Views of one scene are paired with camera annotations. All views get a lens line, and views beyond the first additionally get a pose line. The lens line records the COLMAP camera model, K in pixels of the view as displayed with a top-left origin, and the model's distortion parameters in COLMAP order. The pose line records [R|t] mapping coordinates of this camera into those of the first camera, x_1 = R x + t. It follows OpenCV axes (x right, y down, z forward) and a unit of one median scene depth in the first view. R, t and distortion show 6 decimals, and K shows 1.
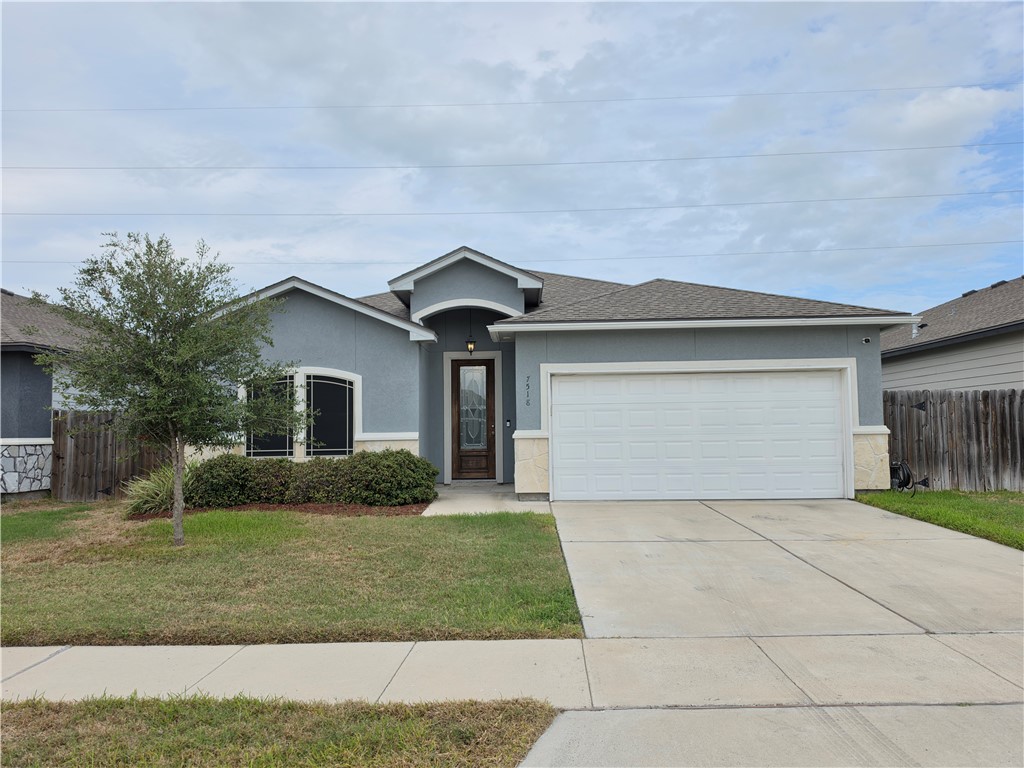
lens RADIAL K [[710.1, 0, 504.7], [0, 710.1, 381.8], [0, 0, 1]] dist [0.060063, -0.065488]
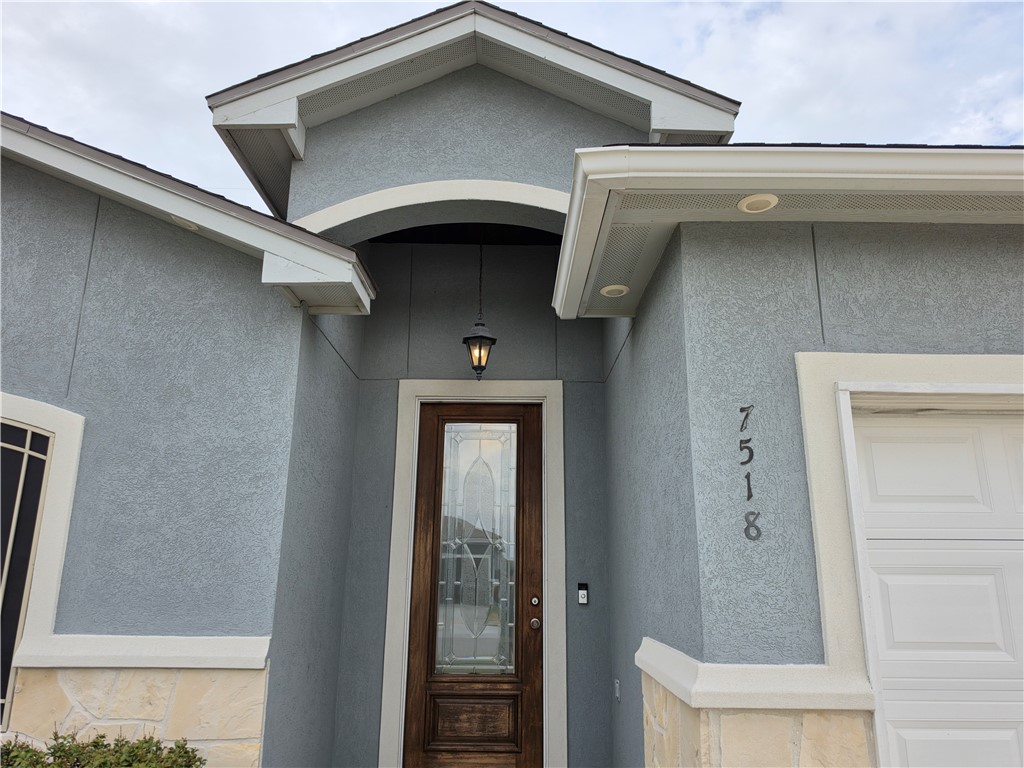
lens RADIAL K [[710.1, 0, 514.4], [0, 710.1, 382.6], [0, 0, 1]] dist [0.060063, -0.065488]
pose [[0.999188, 0.030788, 0.025975, -0.042135], [-0.025446, 0.982318, -0.185482, 0.026433], [-0.031226, 0.184670, 0.982304, 0.719095]]
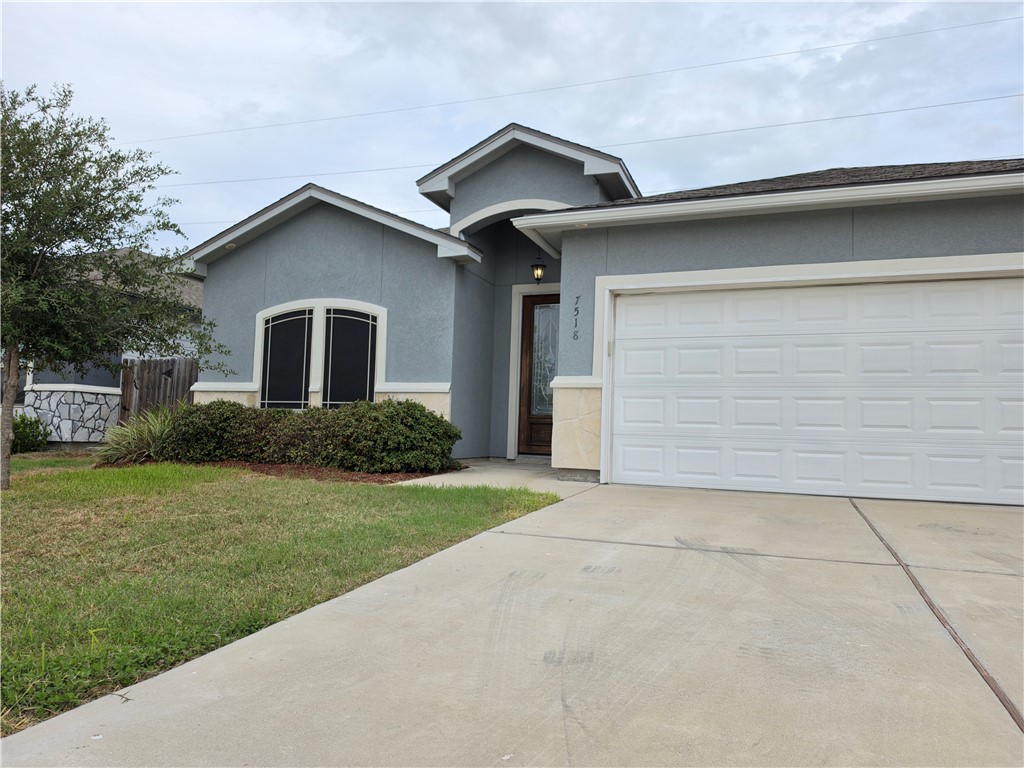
lens RADIAL K [[710.1, 0, 517.2], [0, 710.1, 393.1], [0, 0, 1]] dist [0.060063, -0.065488]
pose [[0.945286, 0.023688, -0.325383, 0.184586], [-0.022468, 0.999719, 0.007508, 0.073948], [0.325470, 0.000214, 0.945552, 0.318481]]
